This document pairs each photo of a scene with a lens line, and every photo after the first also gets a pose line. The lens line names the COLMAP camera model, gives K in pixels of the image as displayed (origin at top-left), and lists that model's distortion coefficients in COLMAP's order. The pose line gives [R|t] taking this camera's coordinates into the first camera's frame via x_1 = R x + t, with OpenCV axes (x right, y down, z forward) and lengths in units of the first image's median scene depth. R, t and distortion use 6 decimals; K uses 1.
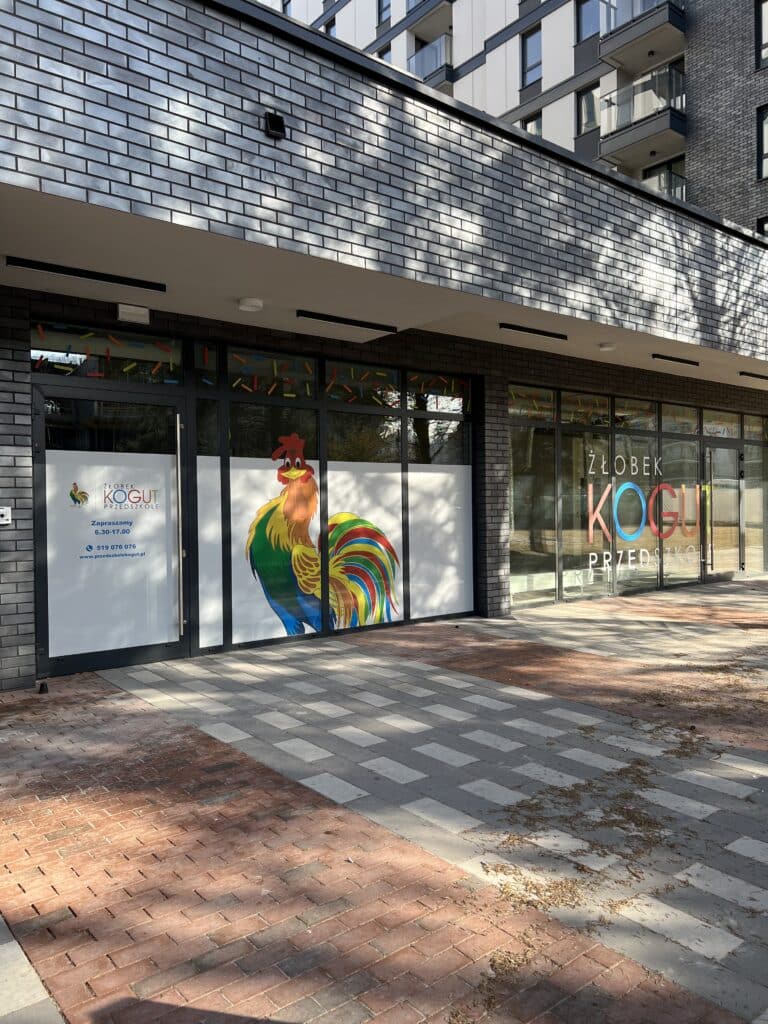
lens RADIAL K [[770.8, 0, 389.1], [0, 770.8, 511.3], [0, 0, 1]] dist [0.069012, -0.059062]
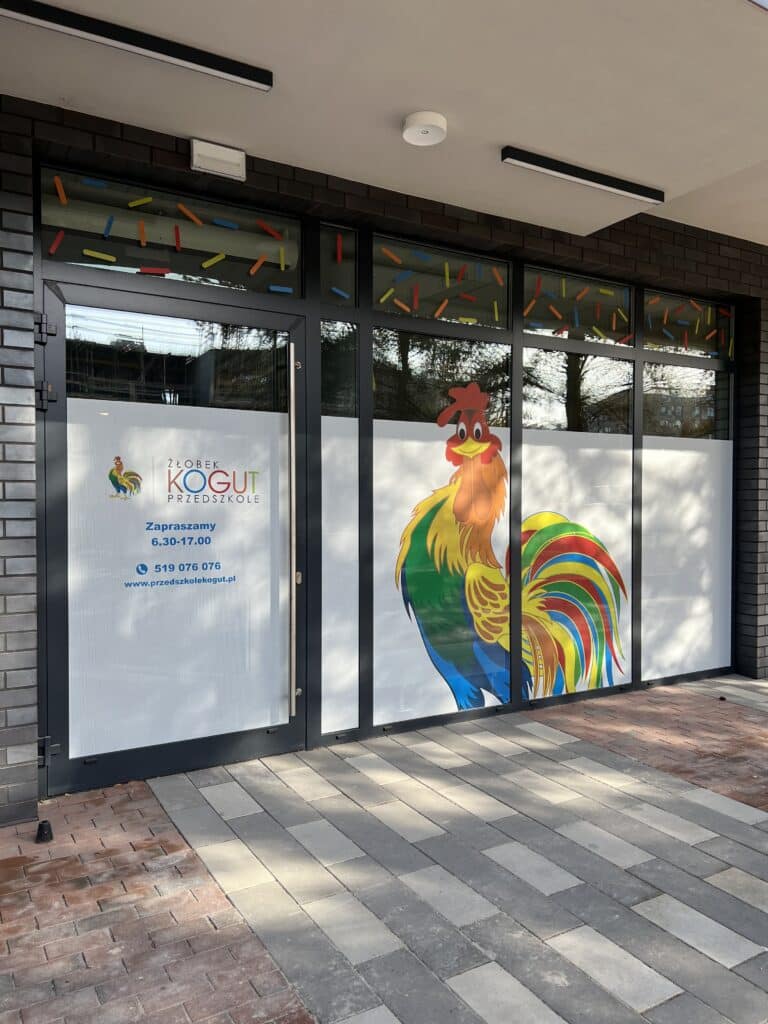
lens RADIAL K [[770.8, 0, 388.0], [0, 770.8, 508.0], [0, 0, 1]] dist [0.069012, -0.059062]
pose [[0.989682, 0.014997, -0.142497, -0.105684], [-0.014367, 0.999882, 0.005454, -0.003717], [0.142562, -0.003351, 0.989780, 0.395820]]
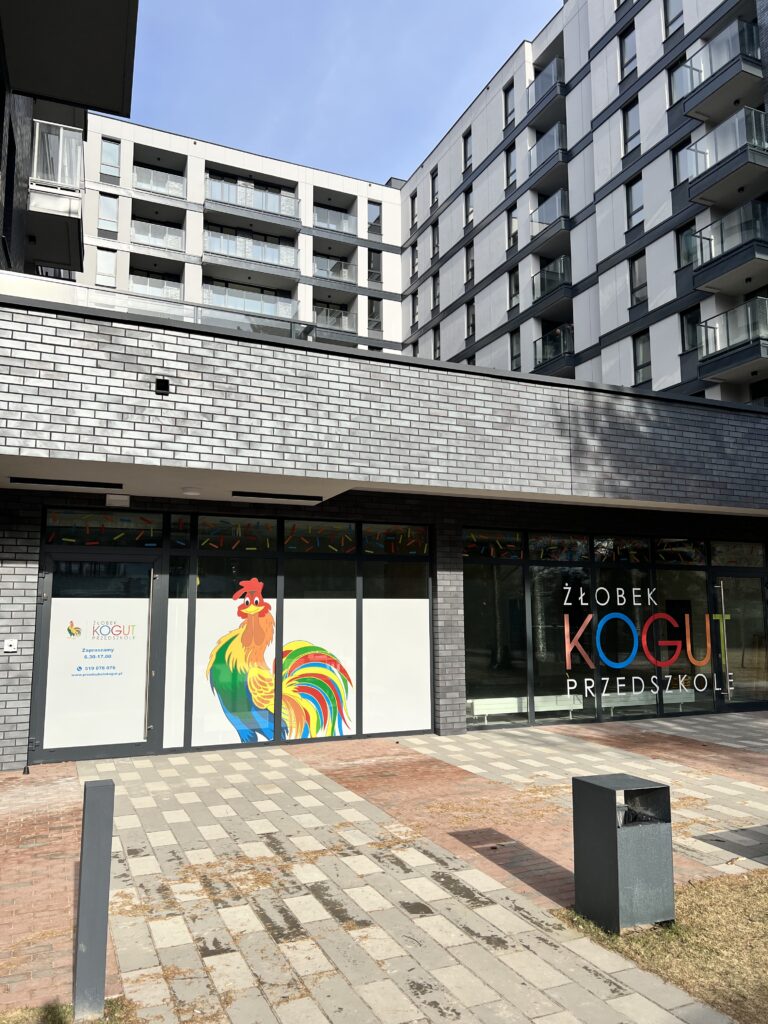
lens RADIAL K [[770.8, 0, 384.8], [0, 770.8, 512.7], [0, 0, 1]] dist [0.069012, -0.059062]
pose [[0.963838, -0.027702, -0.265045, 0.451238], [-0.009364, 0.990447, -0.137573, -0.036535], [0.266325, 0.135080, 0.954371, -0.189151]]
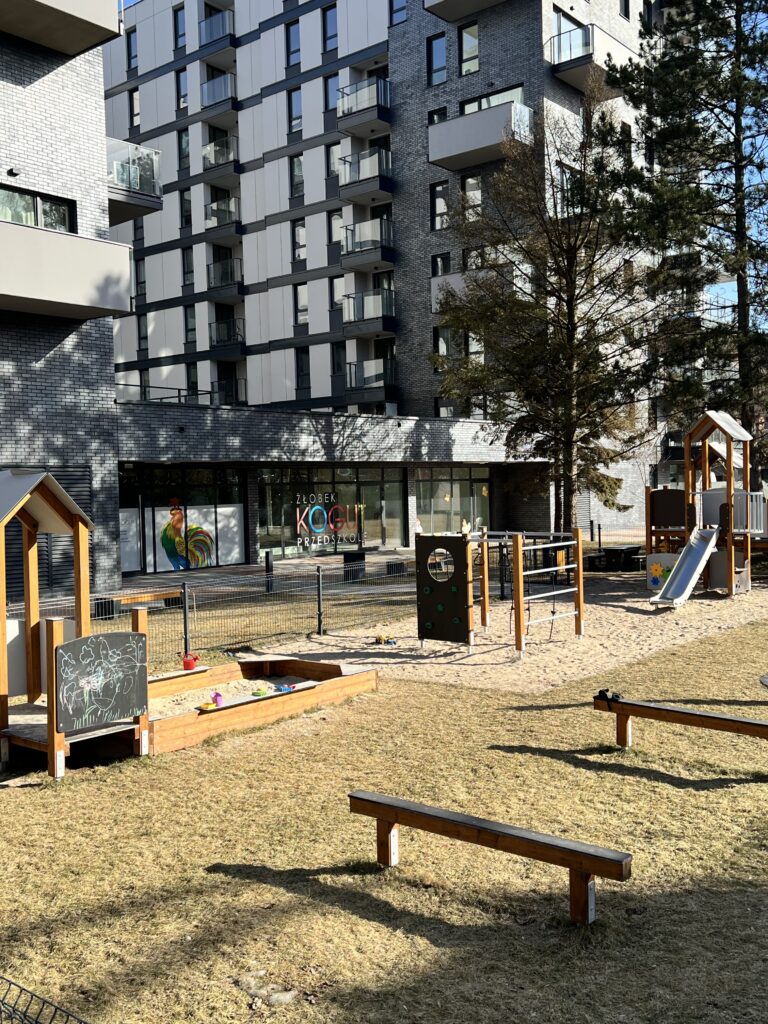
lens RADIAL K [[1026.9, 0, 383.2], [0, 1026.9, 519.9], [0, 0, 1]] dist [0.050399, 0.000000]
pose [[0.980469, -0.016772, 0.195958, -0.124513], [0.011447, 0.999535, 0.028278, -0.121993], [-0.196341, -0.025482, 0.980204, -2.938635]]
